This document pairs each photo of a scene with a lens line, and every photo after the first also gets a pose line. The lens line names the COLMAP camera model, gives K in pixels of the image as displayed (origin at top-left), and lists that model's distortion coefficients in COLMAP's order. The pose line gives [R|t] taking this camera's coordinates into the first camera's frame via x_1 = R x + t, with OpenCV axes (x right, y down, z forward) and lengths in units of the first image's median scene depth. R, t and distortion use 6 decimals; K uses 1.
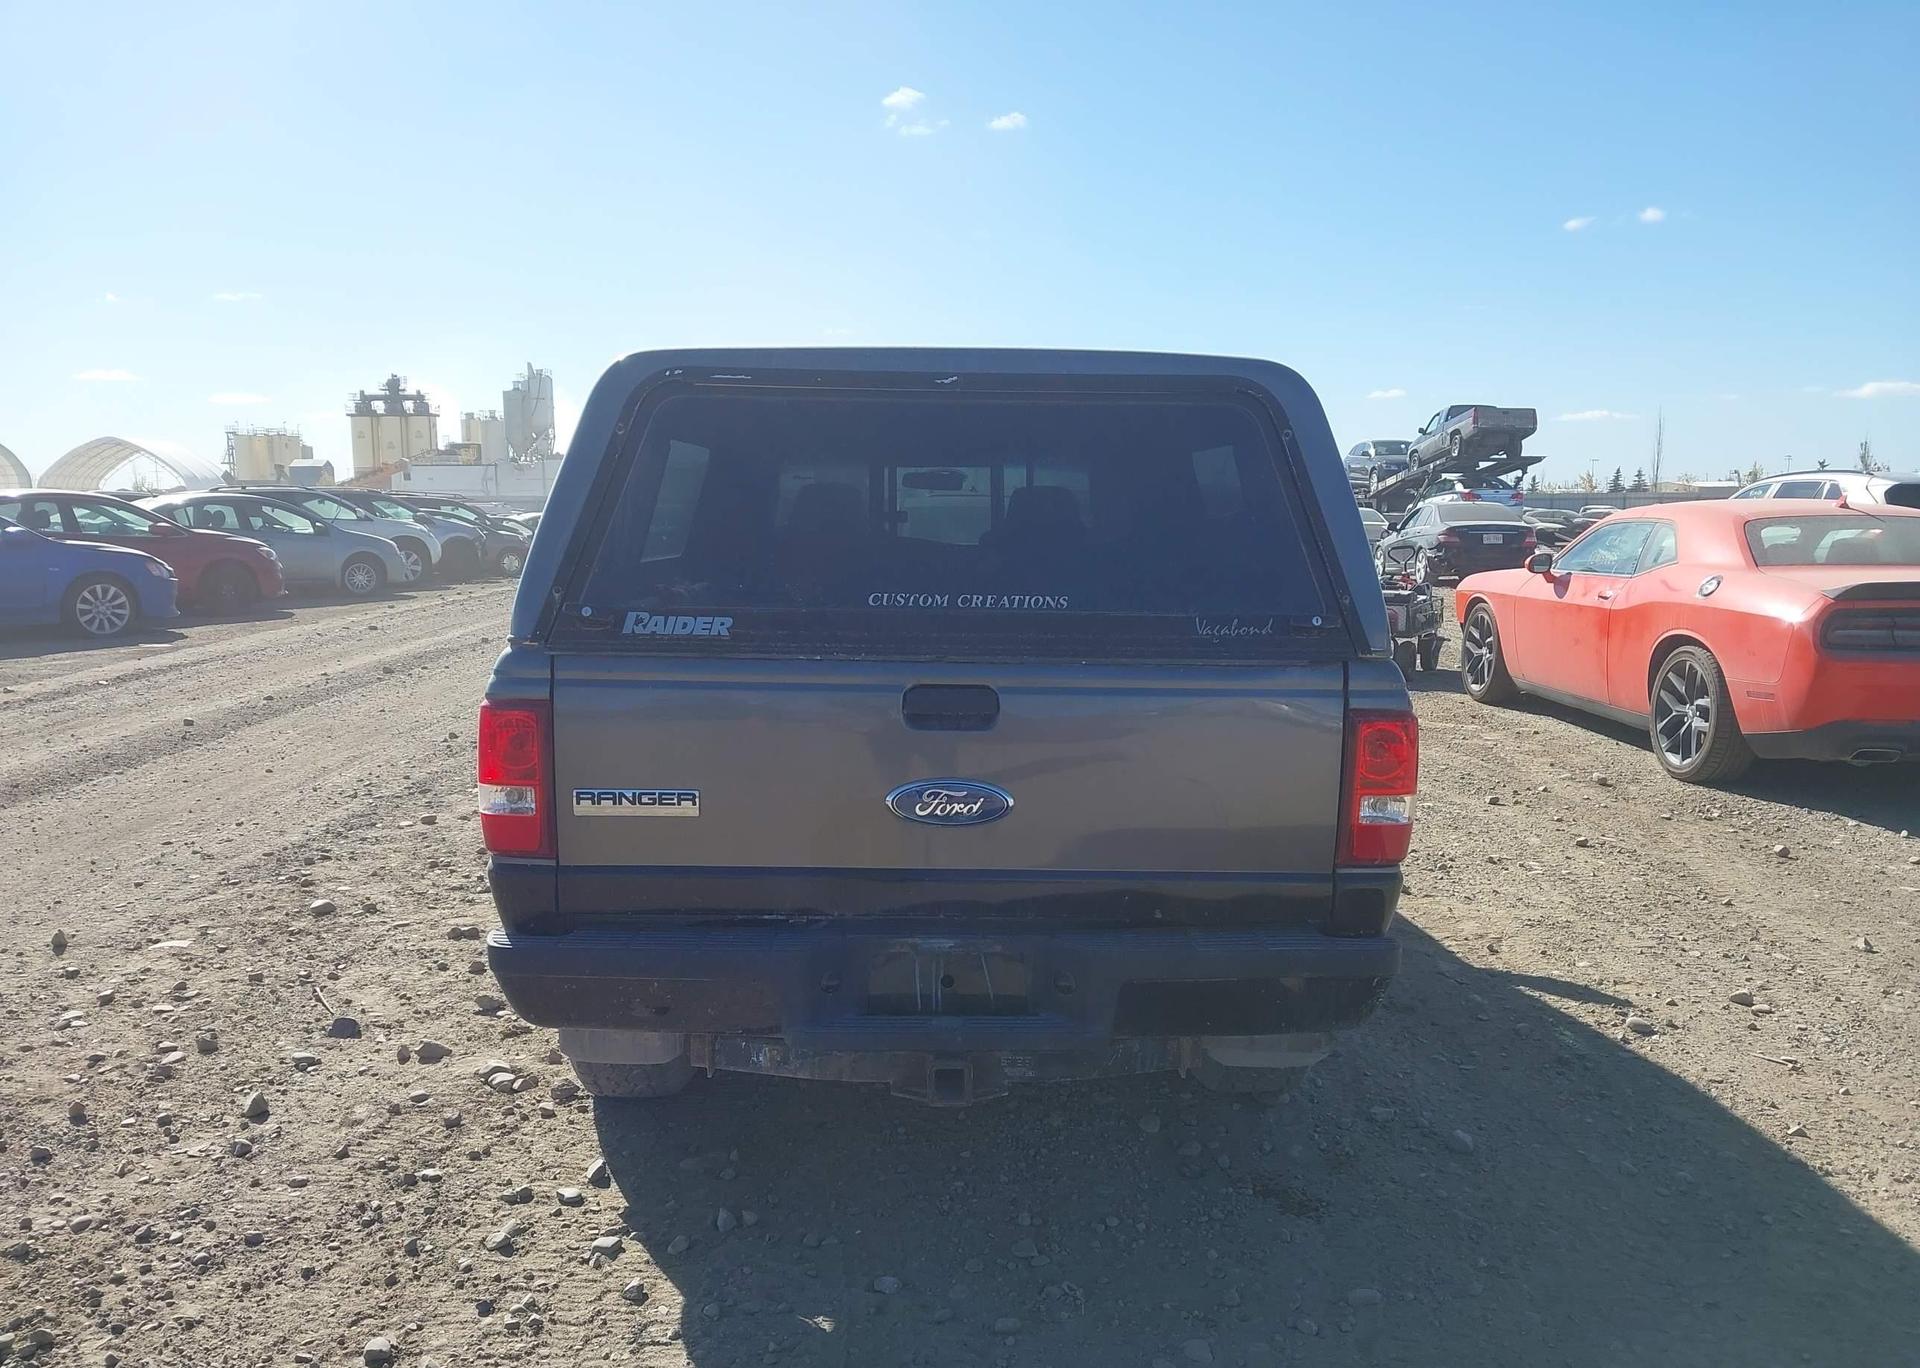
lens RADIAL K [[1535.4, 0, 960.0], [0, 1535.4, 684.0], [0, 0, 1]] dist [0.001501, 0.011602]
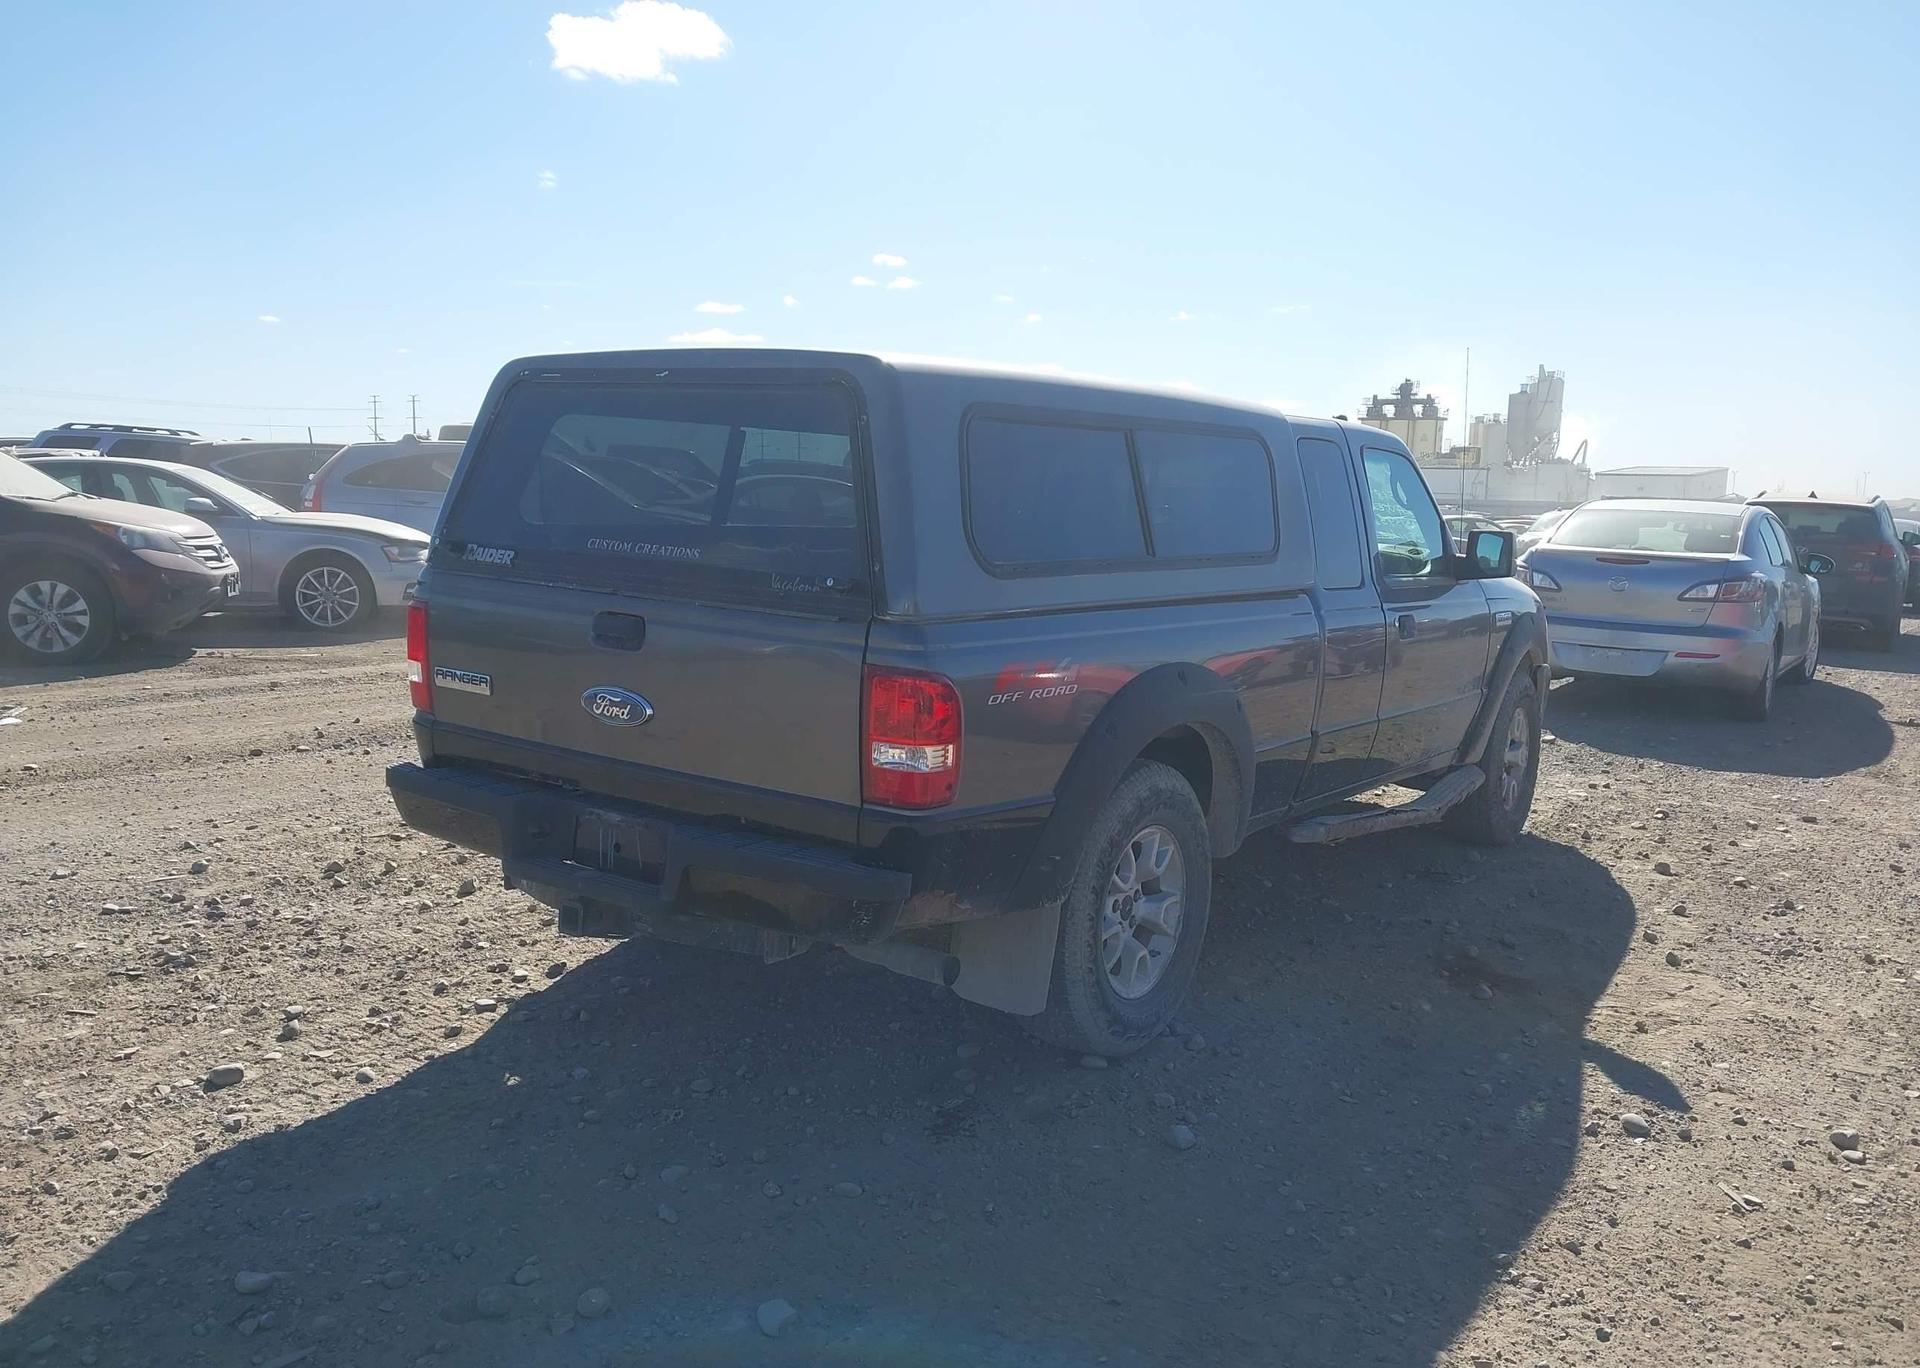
lens RADIAL K [[1529.4, 0, 953.0], [0, 1529.4, 725.9], [0, 0, 1]] dist [0.002169, -0.000098]
pose [[0.795999, 0.117895, -0.593706, 0.610961], [-0.103323, 0.992918, 0.058641, -0.006111], [0.596414, 0.014665, 0.802543, 0.095301]]
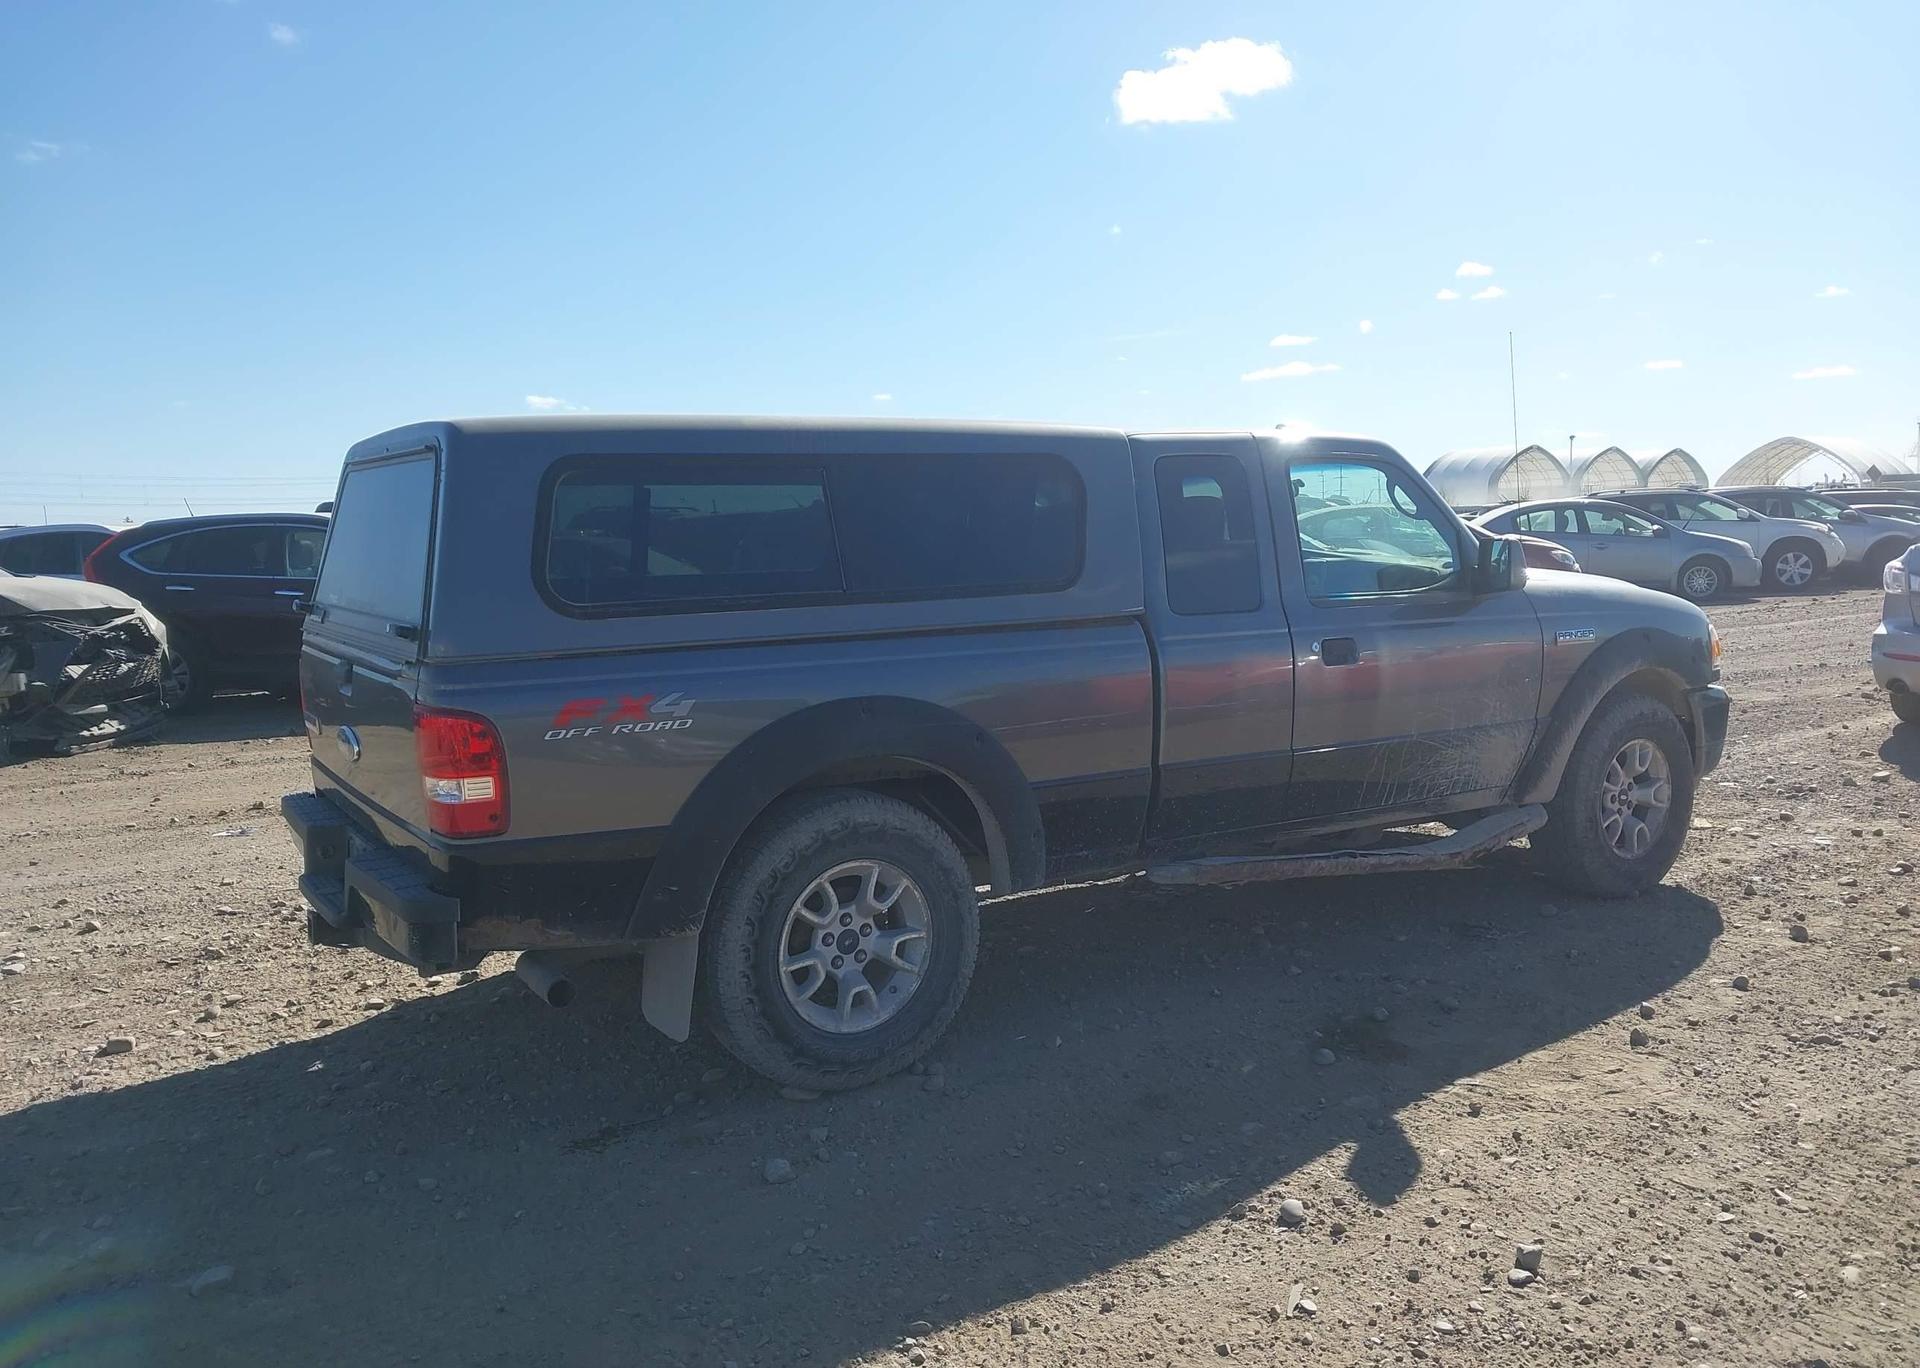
lens RADIAL K [[1521.2, 0, 922.4], [0, 1521.2, 779.9], [0, 0, 1]] dist [-0.001848, -0.006447]
pose [[0.501900, 0.124256, -0.855954, 0.945504], [-0.069381, 0.992222, 0.103355, -0.047663], [0.862139, 0.007513, 0.506617, 0.466935]]
